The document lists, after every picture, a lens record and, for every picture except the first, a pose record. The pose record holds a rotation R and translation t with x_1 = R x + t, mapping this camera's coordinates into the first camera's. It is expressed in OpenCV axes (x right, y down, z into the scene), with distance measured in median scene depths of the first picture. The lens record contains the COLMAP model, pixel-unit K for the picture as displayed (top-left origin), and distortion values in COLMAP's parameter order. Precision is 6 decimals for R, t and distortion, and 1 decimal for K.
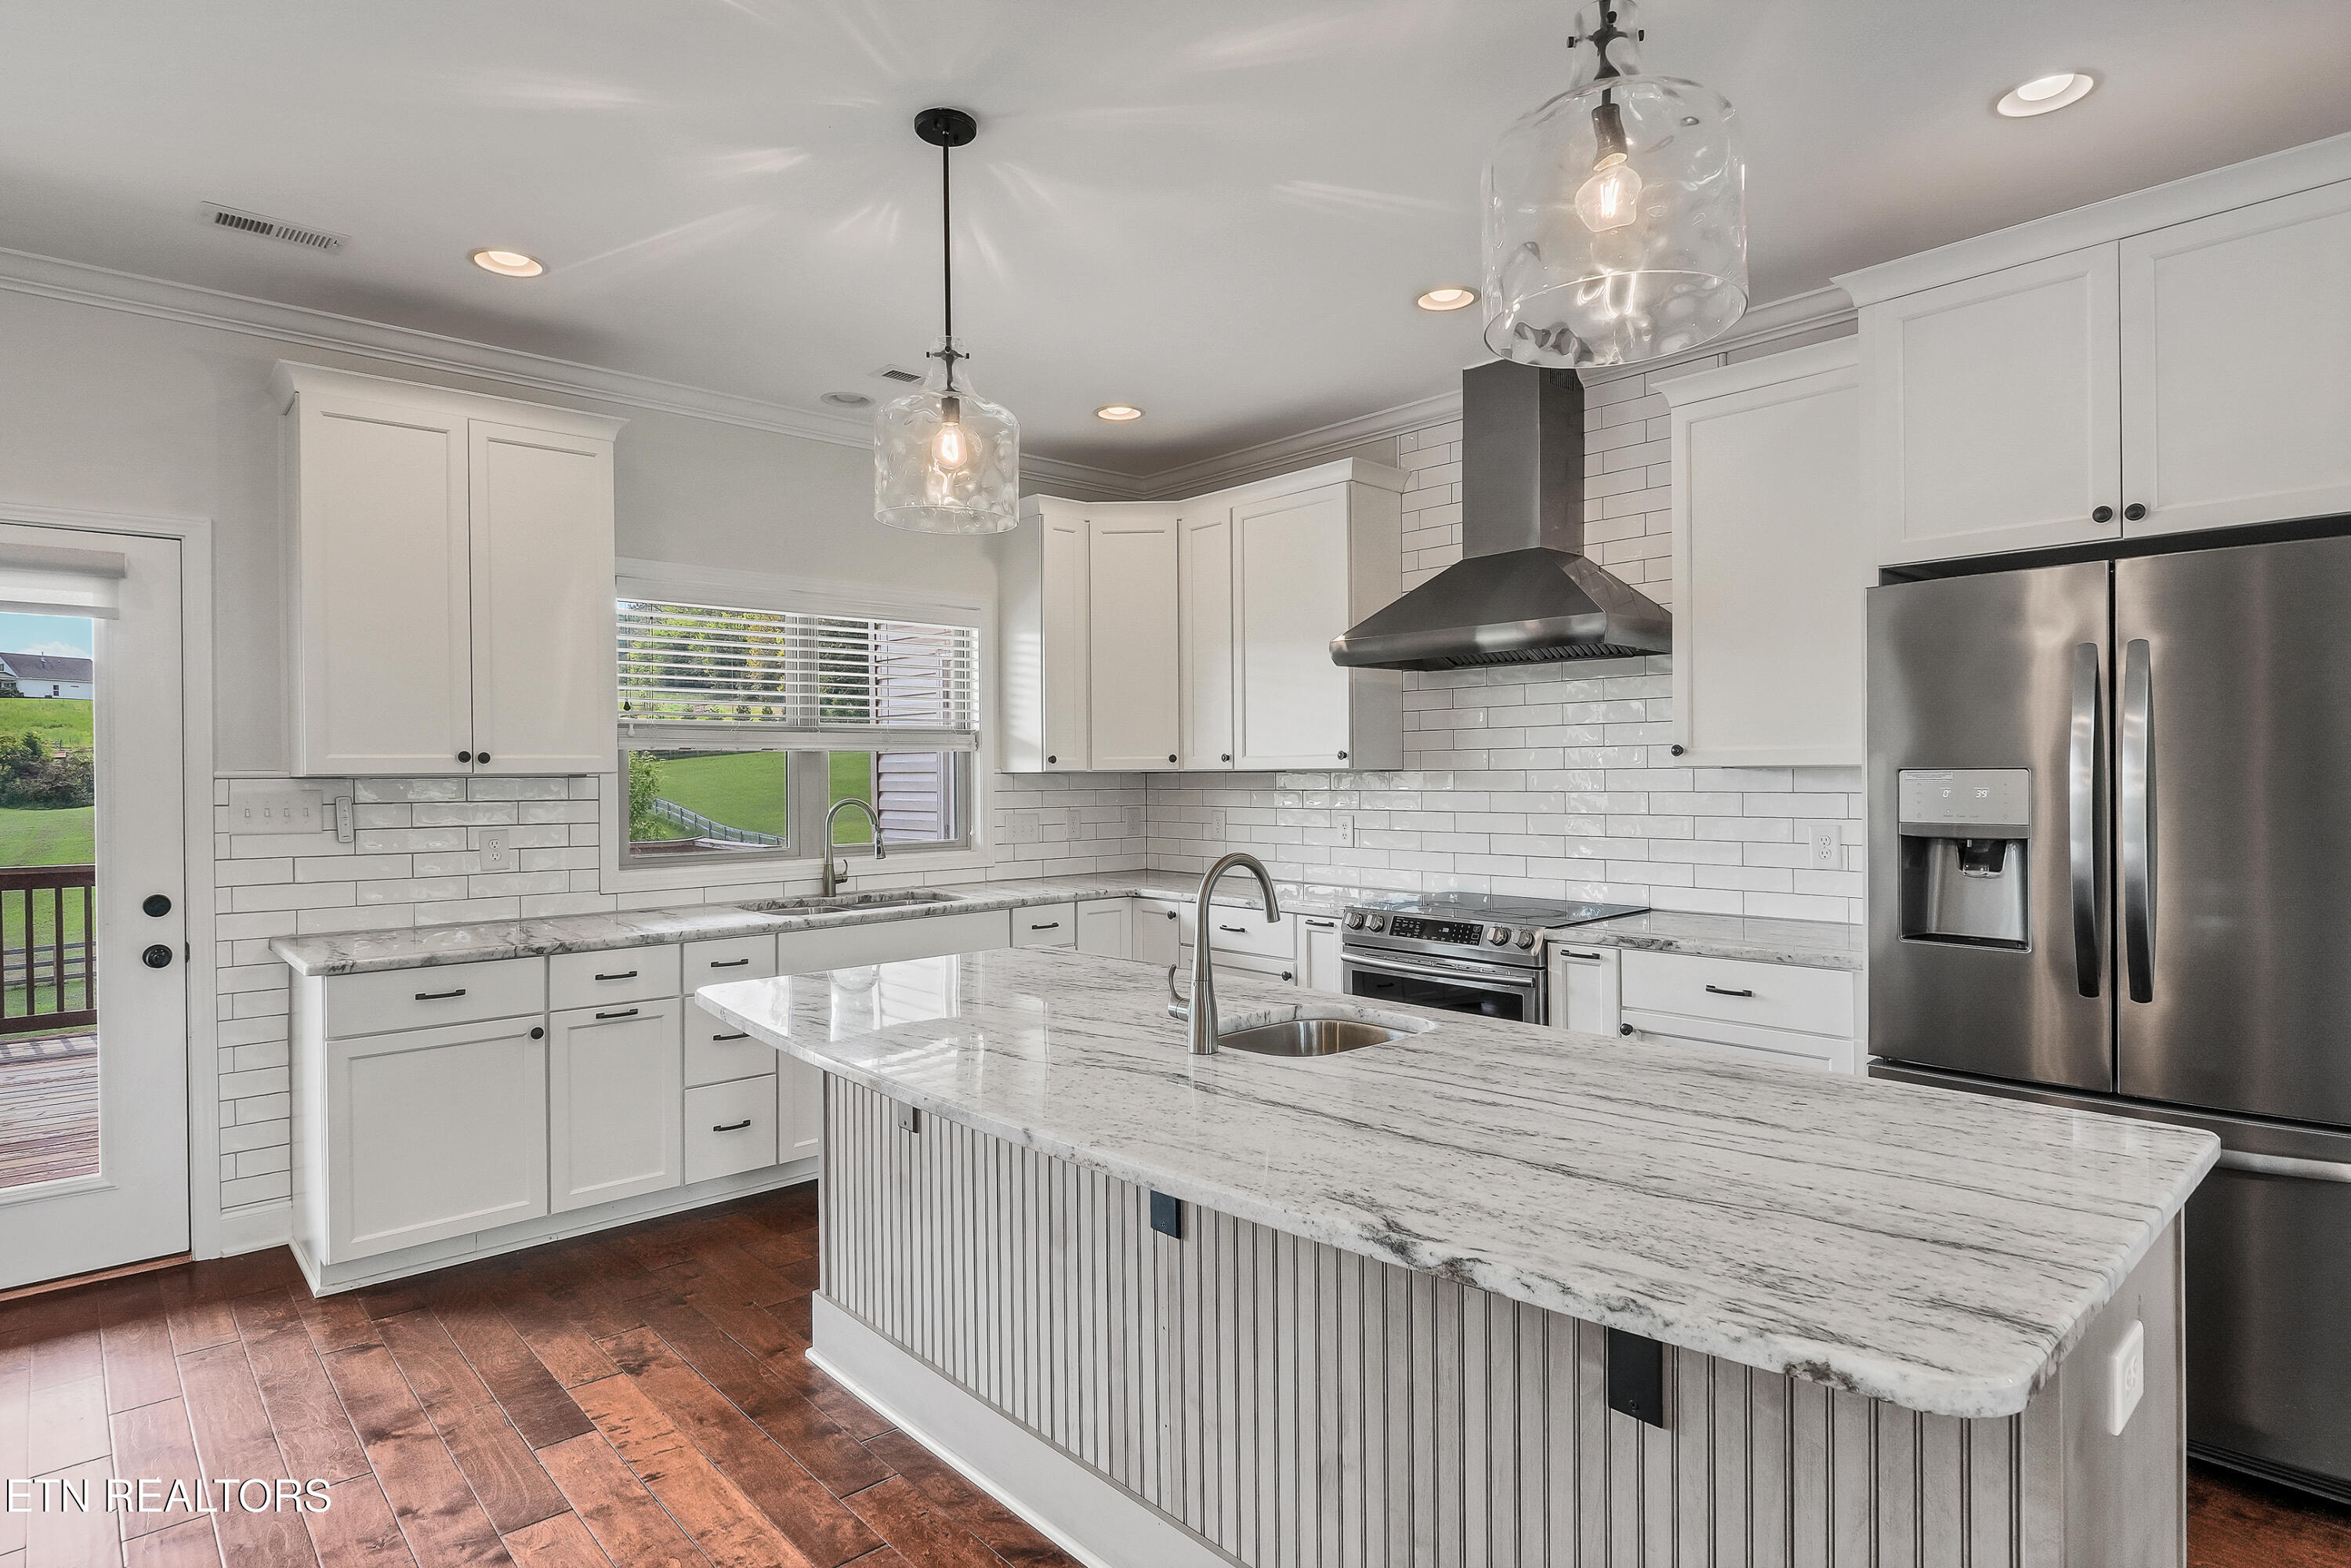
lens RADIAL K [[1257.9, 0, 1191.3], [0, 1257.9, 781.6], [0, 0, 1]] dist [0.005925, -0.003073]
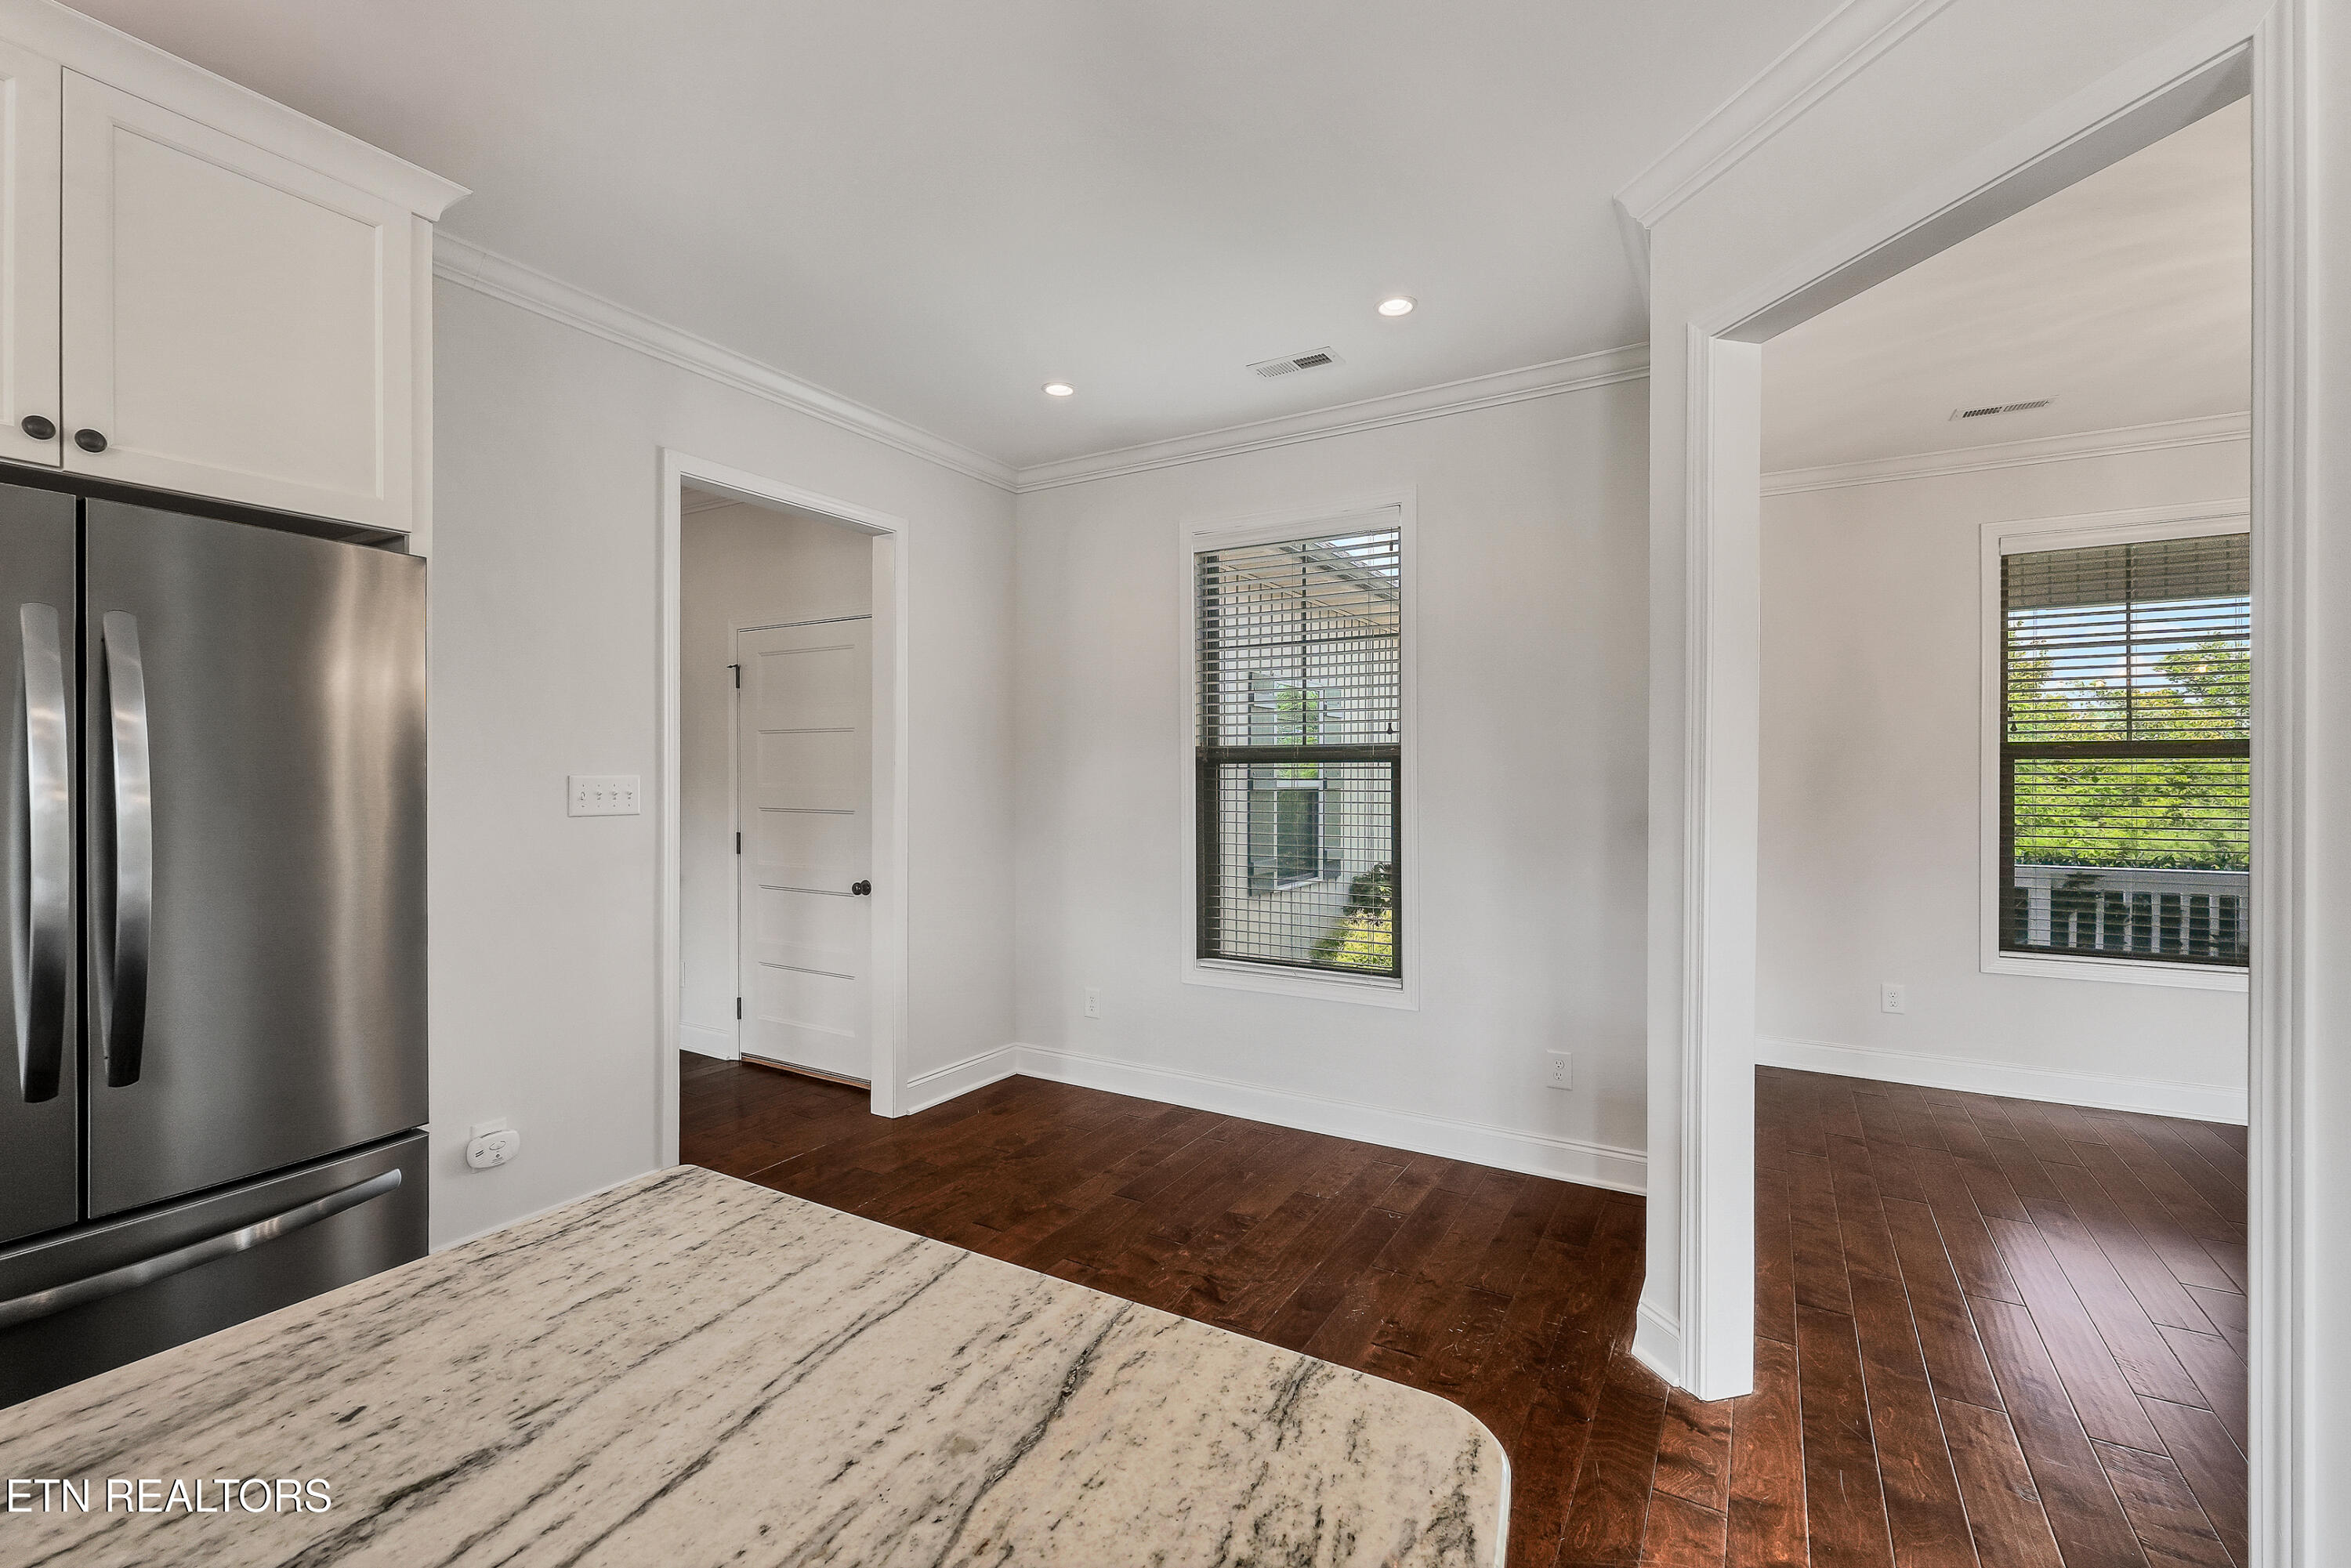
lens RADIAL K [[1013.7, 0, 1158.8], [0, 1013.7, 782.4], [0, 0, 1]] dist [0.002363, -0.000894]
pose [[-0.292704, 0.003326, 0.956197, -0.007879], [0.007034, 0.999974, -0.001325, -0.001620], [-0.956177, 0.006338, -0.292720, 0.377240]]
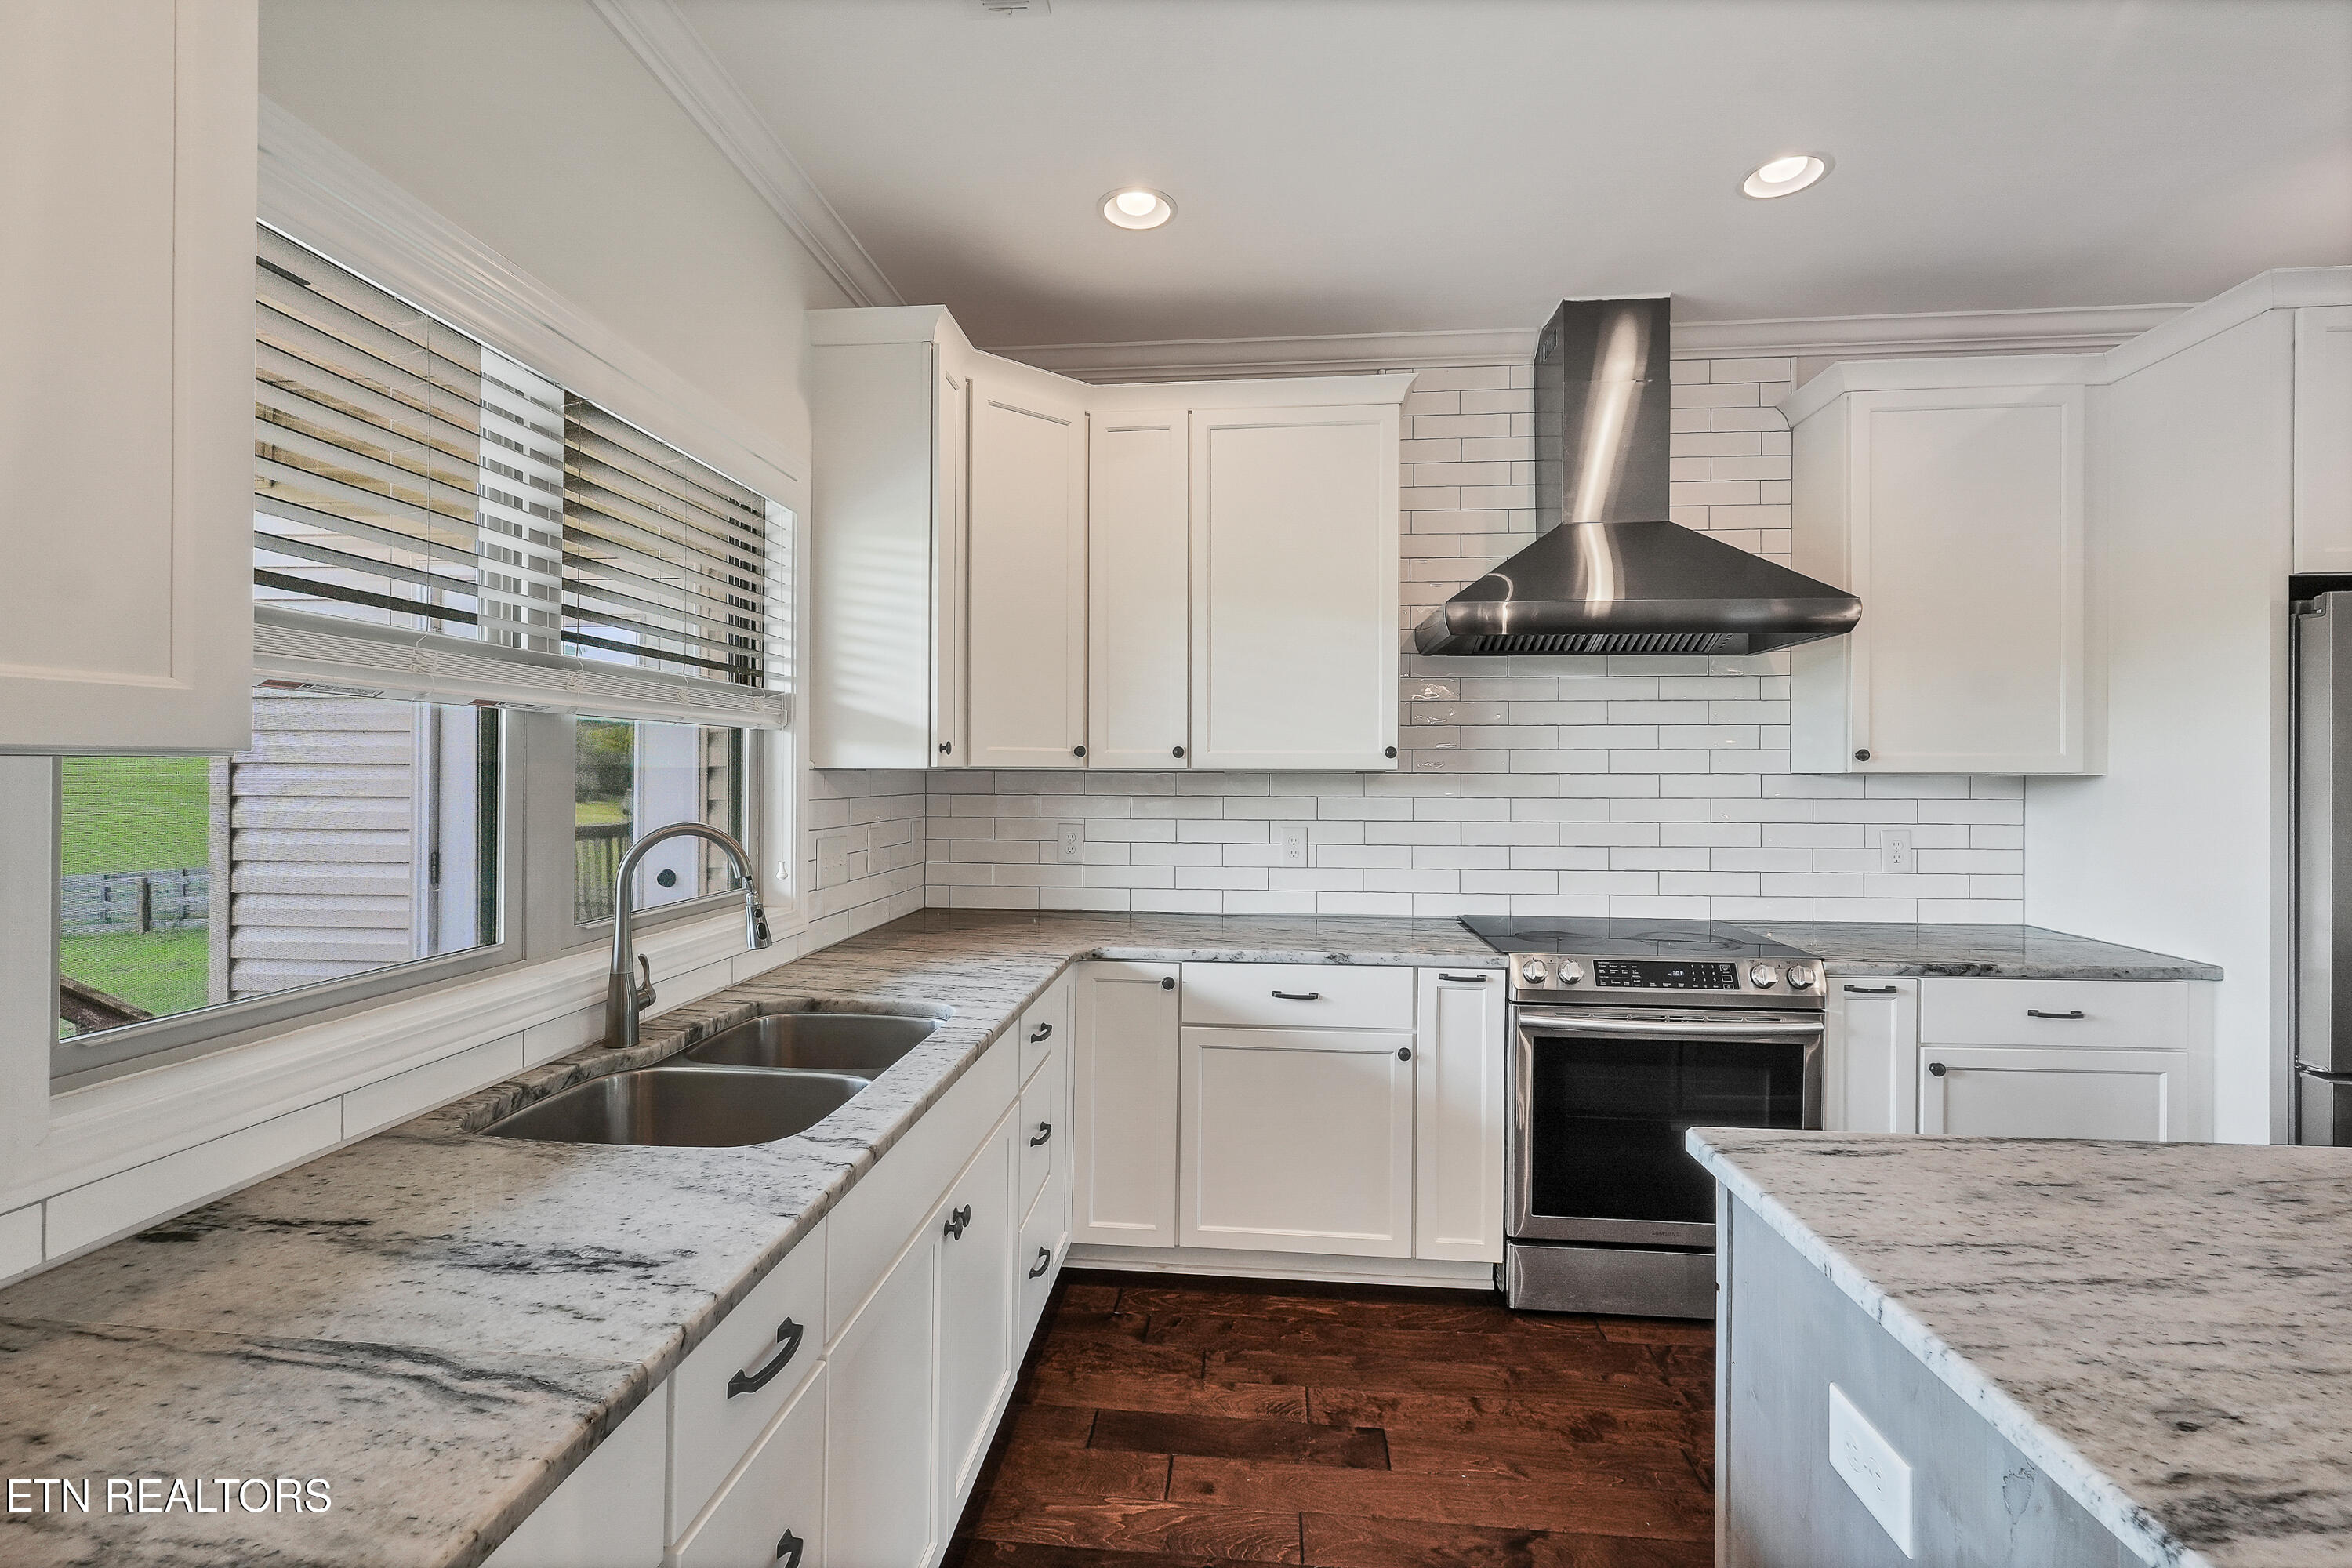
lens RADIAL K [[1014.1, 0, 1163.7], [0, 1014.1, 770.5], [0, 0, 1]] dist [0.002363, -0.000894]
pose [[0.738718, 0.009642, 0.673946, -0.505557], [-0.005200, 0.999949, -0.008607, -0.004599], [-0.673995, 0.002854, 0.738731, 0.777830]]
